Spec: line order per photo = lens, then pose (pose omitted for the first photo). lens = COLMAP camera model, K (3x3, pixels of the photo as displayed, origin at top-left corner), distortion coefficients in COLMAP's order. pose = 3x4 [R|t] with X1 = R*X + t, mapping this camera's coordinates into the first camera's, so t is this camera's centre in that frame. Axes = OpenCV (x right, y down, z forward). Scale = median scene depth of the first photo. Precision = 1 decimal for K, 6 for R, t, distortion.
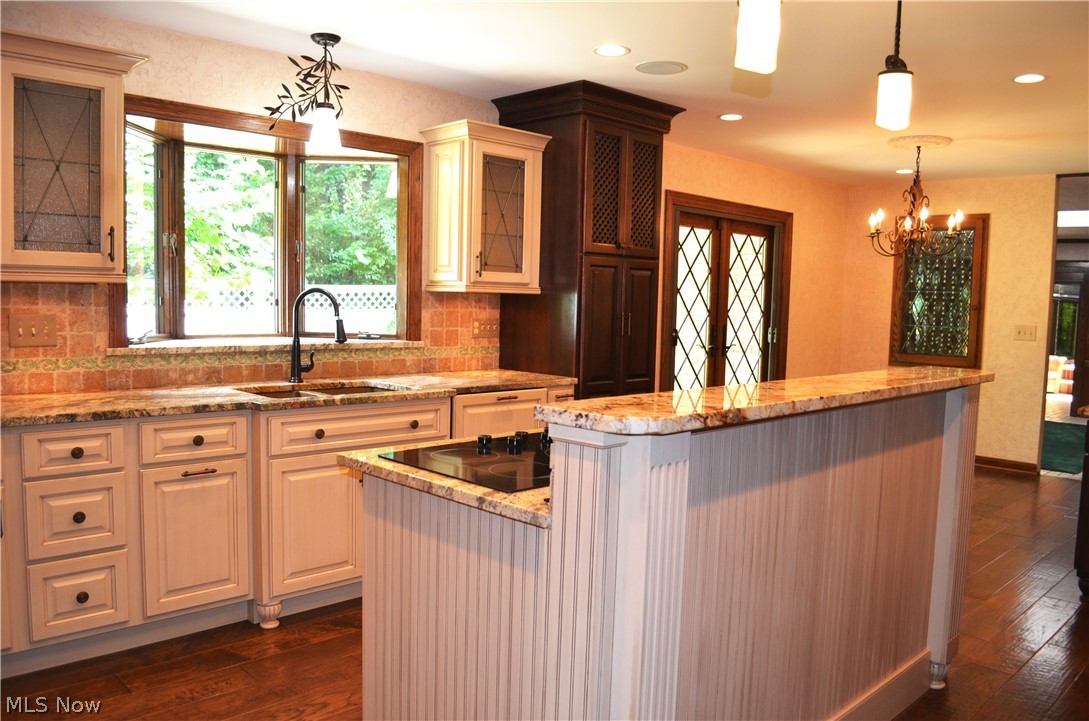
lens RADIAL K [[851.0, 0, 549.6], [0, 851.0, 365.2], [0, 0, 1]] dist [-0.084233, 0.017652]
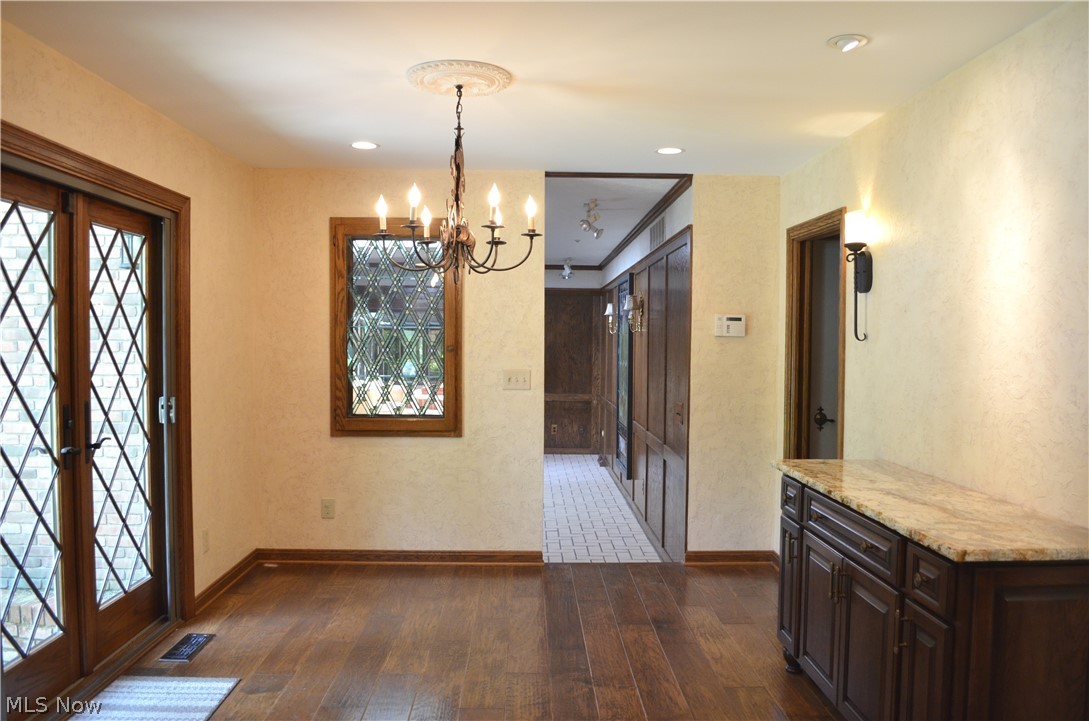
lens RADIAL K [[851.0, 0, 543.4], [0, 851.0, 360.5], [0, 0, 1]] dist [-0.084233, 0.017652]
pose [[0.691605, -0.042756, 0.721009, 0.036811], [0.070688, 0.997461, -0.008656, -0.047452], [-0.718808, 0.056954, 0.692871, 0.444810]]
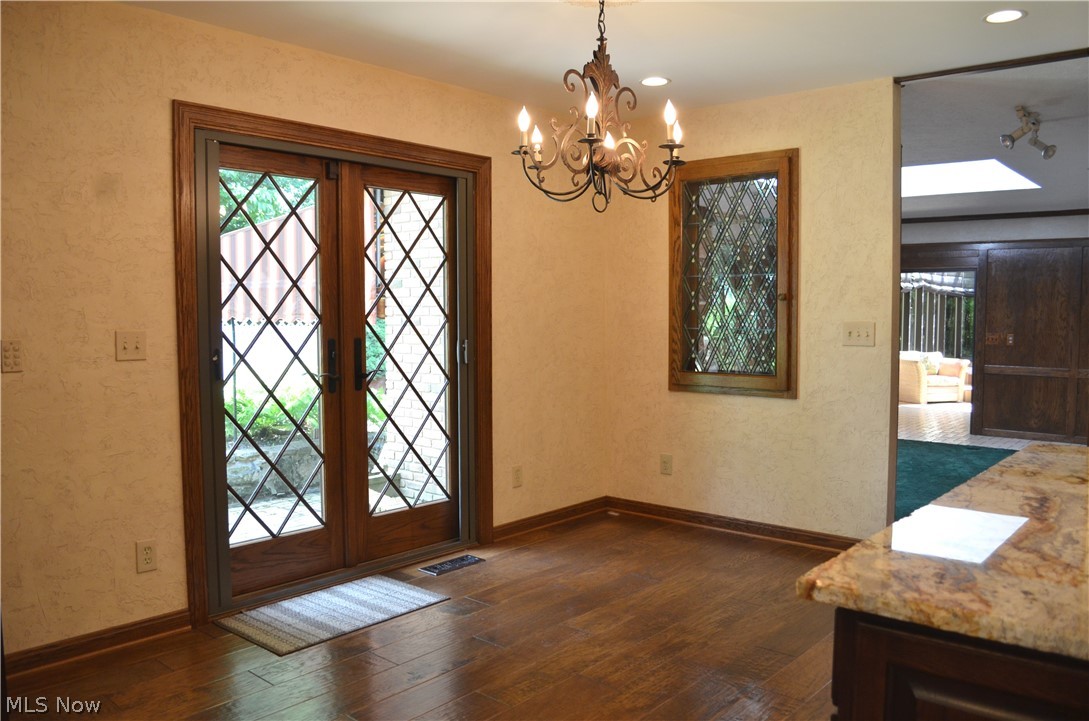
lens RADIAL K [[851.0, 0, 544.2], [0, 851.0, 359.9], [0, 0, 1]] dist [-0.084233, 0.017652]
pose [[0.997127, -0.033027, 0.068164, 0.290610], [0.034580, 0.999165, -0.021741, -0.013863], [-0.067389, 0.024036, 0.997437, 0.380498]]
